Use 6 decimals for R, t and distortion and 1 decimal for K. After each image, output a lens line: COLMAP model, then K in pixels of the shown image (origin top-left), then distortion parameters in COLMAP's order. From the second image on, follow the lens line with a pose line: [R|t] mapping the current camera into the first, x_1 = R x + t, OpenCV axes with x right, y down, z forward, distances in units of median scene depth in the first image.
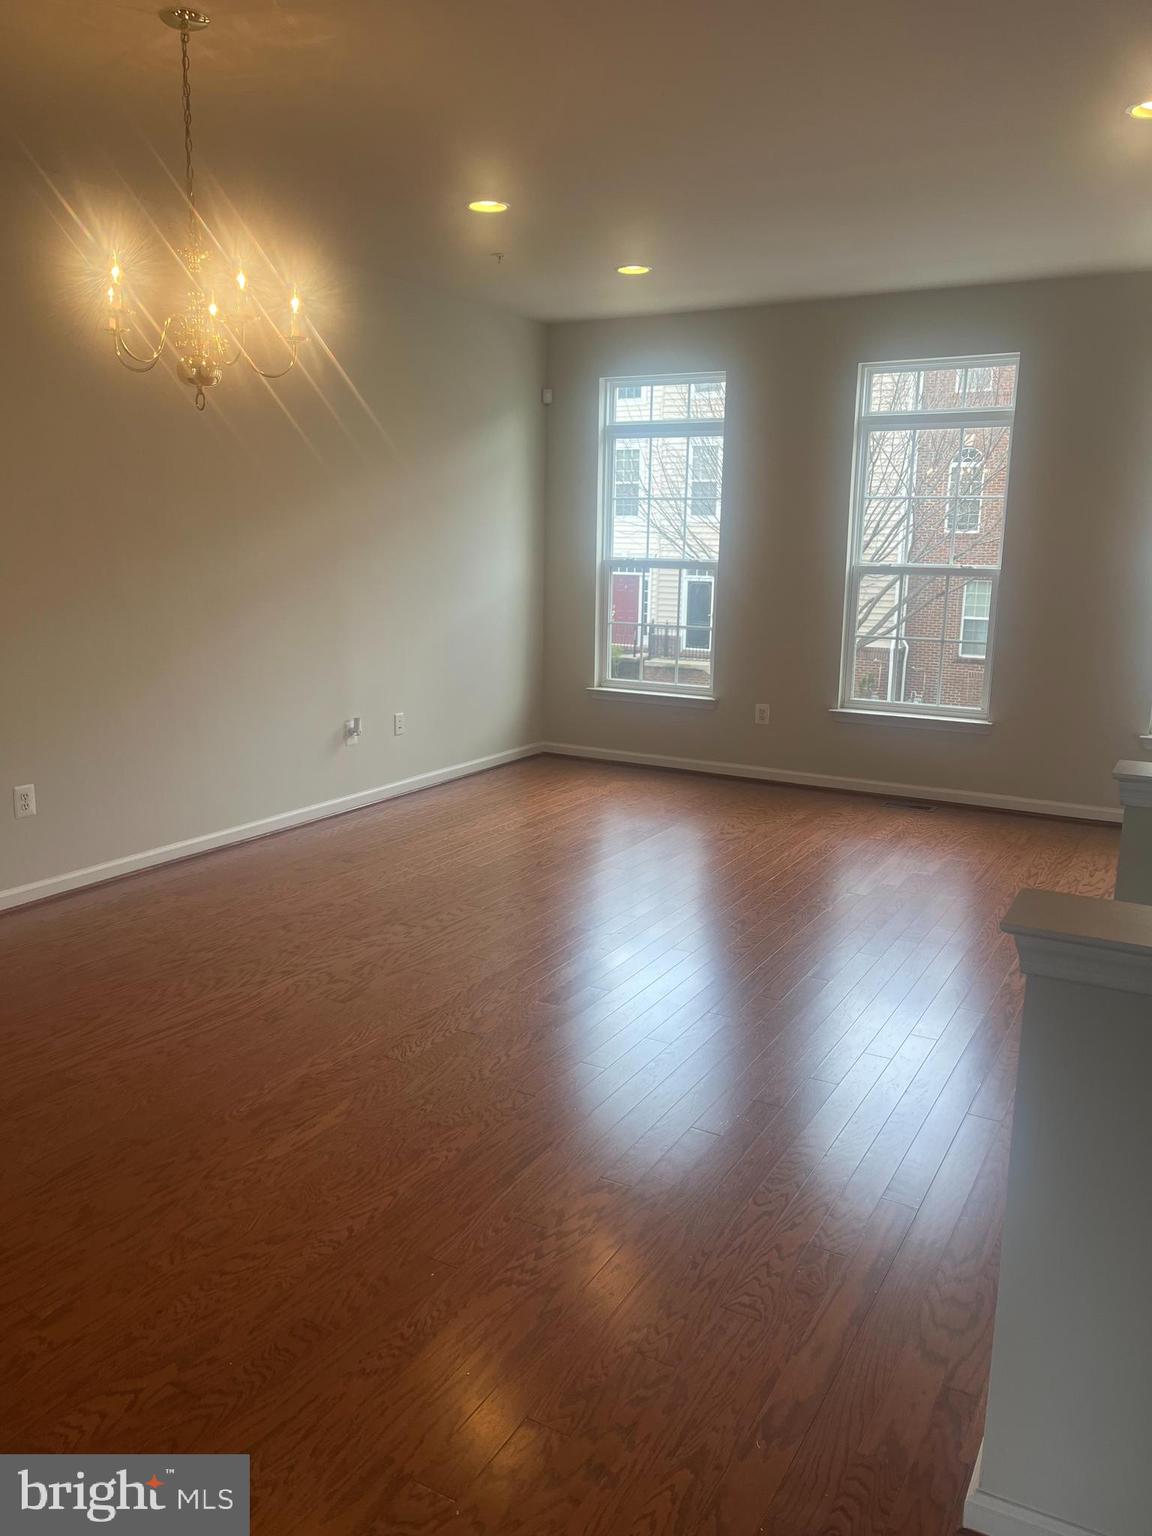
lens RADIAL K [[1166.4, 0, 573.1], [0, 1166.4, 769.9], [0, 0, 1]] dist [0.060800, -0.072802]
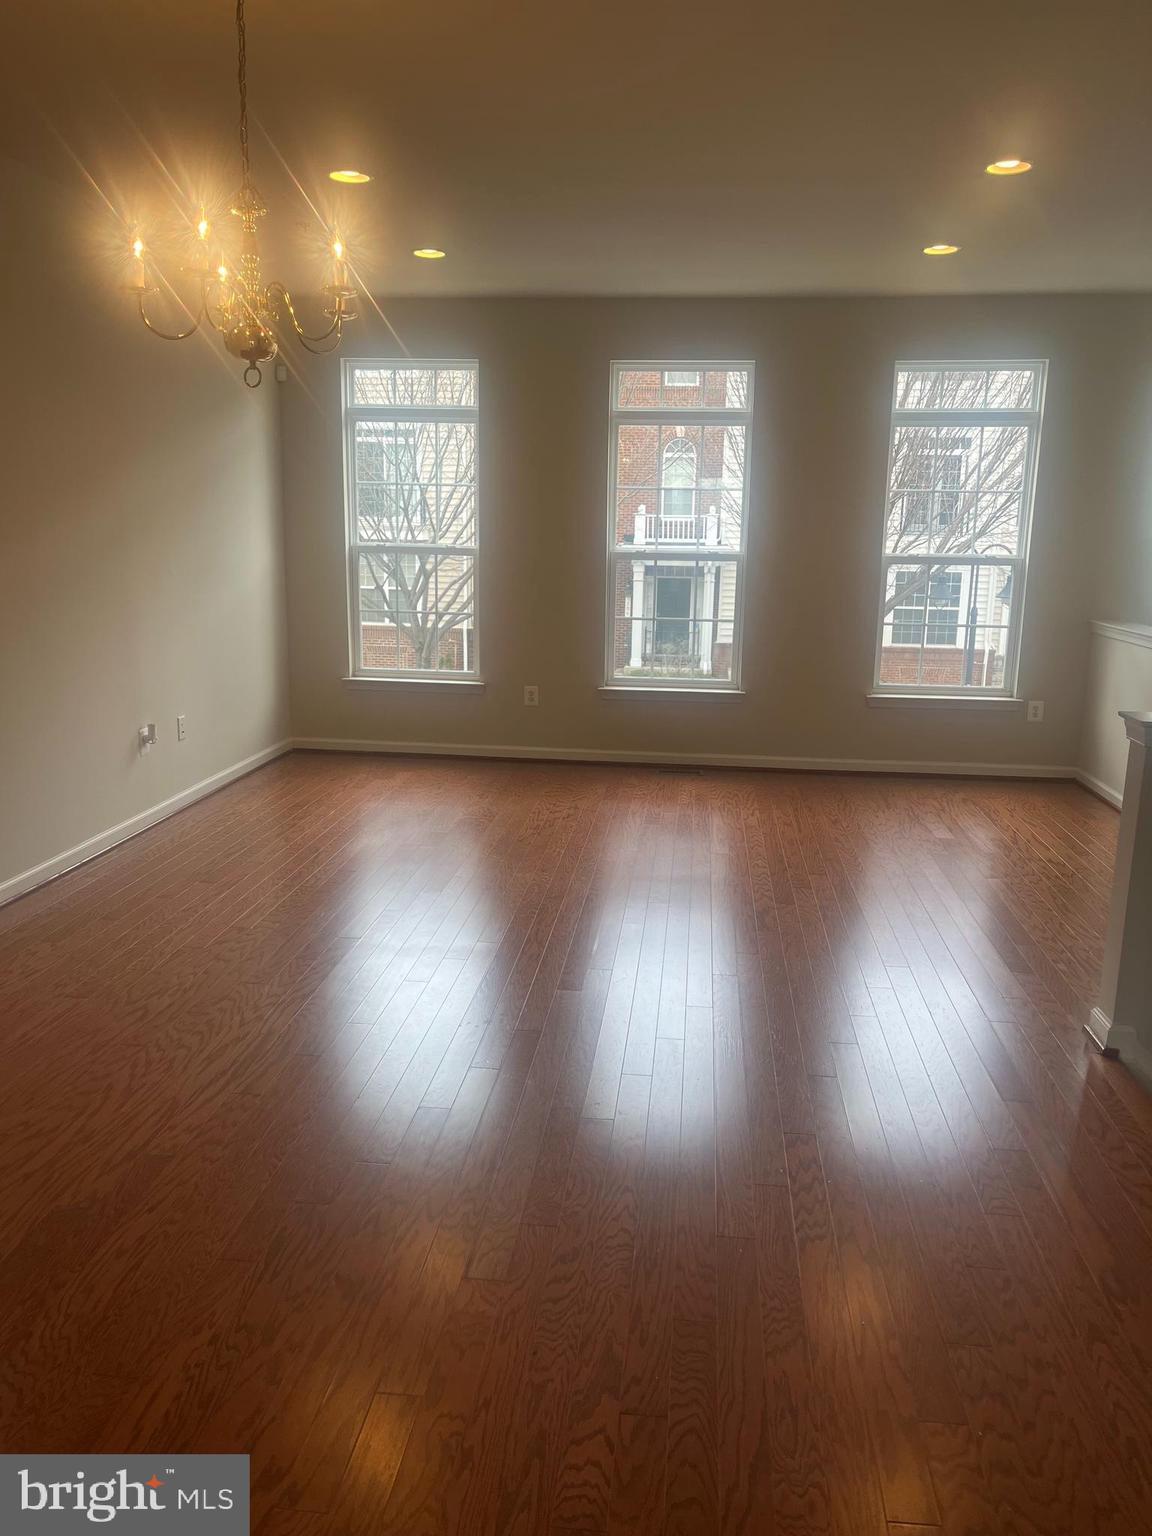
lens RADIAL K [[1166.4, 0, 581.0], [0, 1166.4, 763.0], [0, 0, 1]] dist [0.060800, -0.072802]
pose [[0.914307, -0.078830, 0.397276, -0.243595], [0.075021, 0.996865, 0.025148, -0.012613], [-0.398013, 0.006811, 0.917355, 0.042950]]
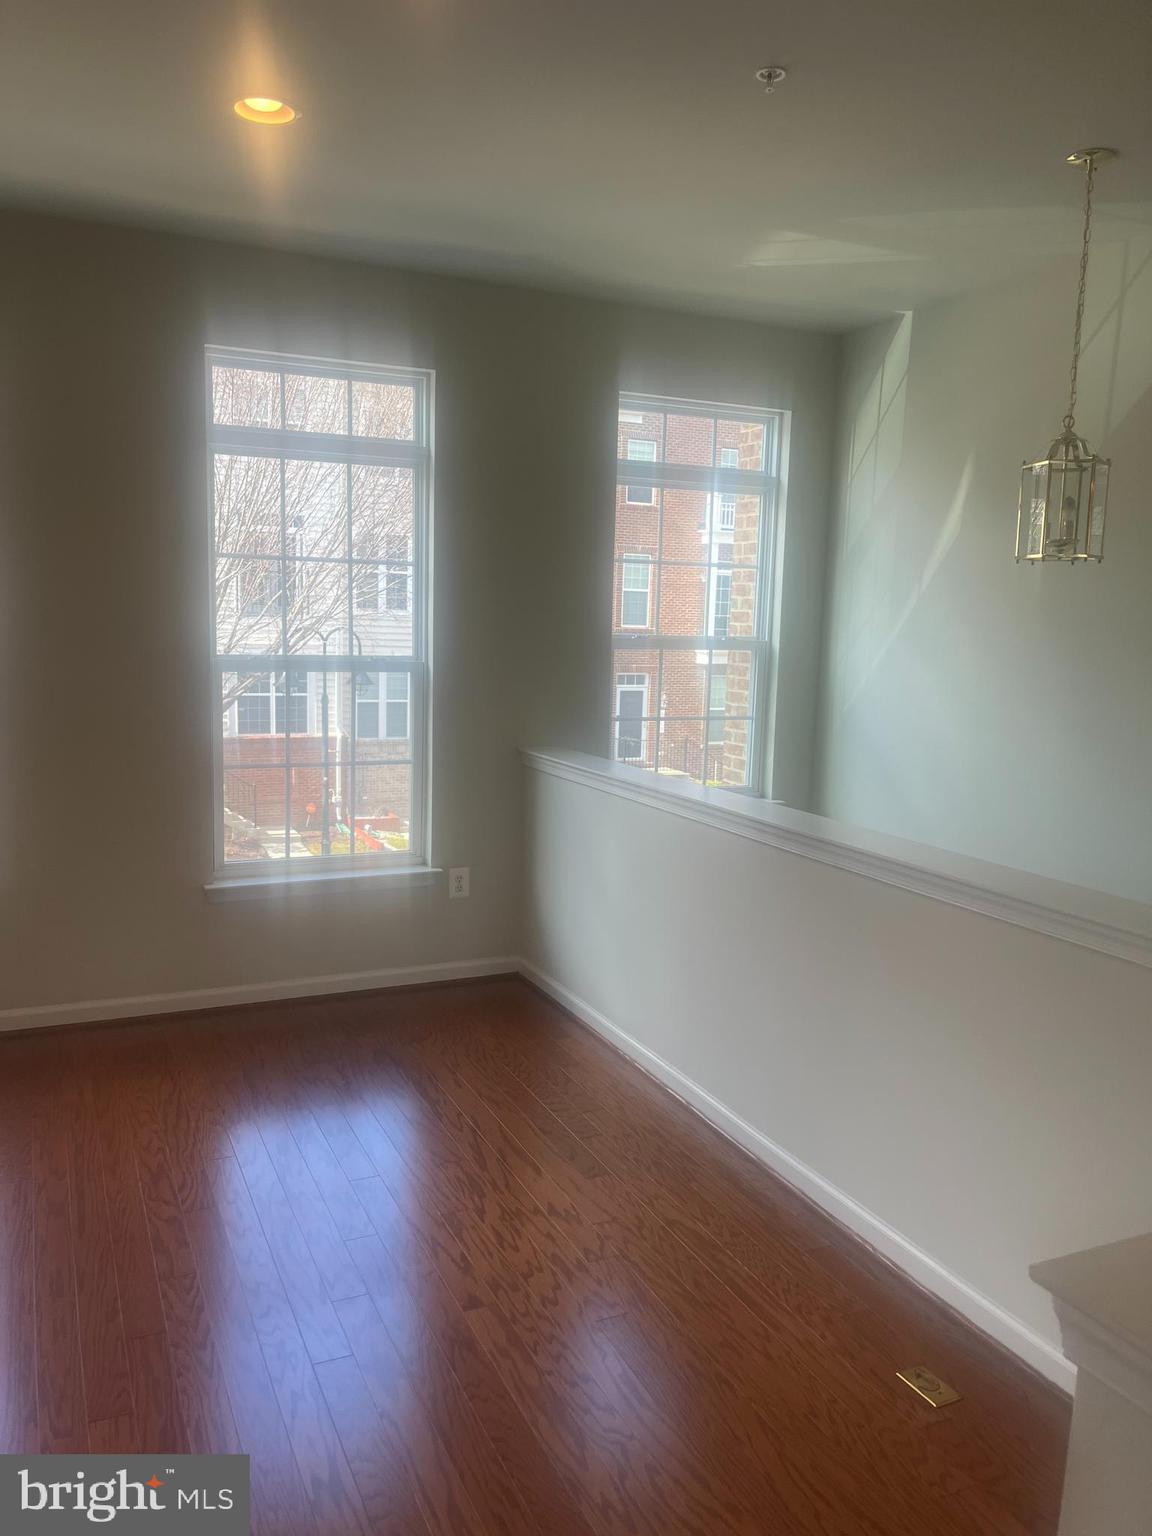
lens RADIAL K [[1166.4, 0, 572.7], [0, 1166.4, 765.5], [0, 0, 1]] dist [0.060800, -0.072802]
pose [[0.578723, -0.100760, 0.809276, -0.118221], [0.143612, 0.989422, 0.020491, -0.043346], [-0.802780, 0.104363, 0.587071, 0.195313]]
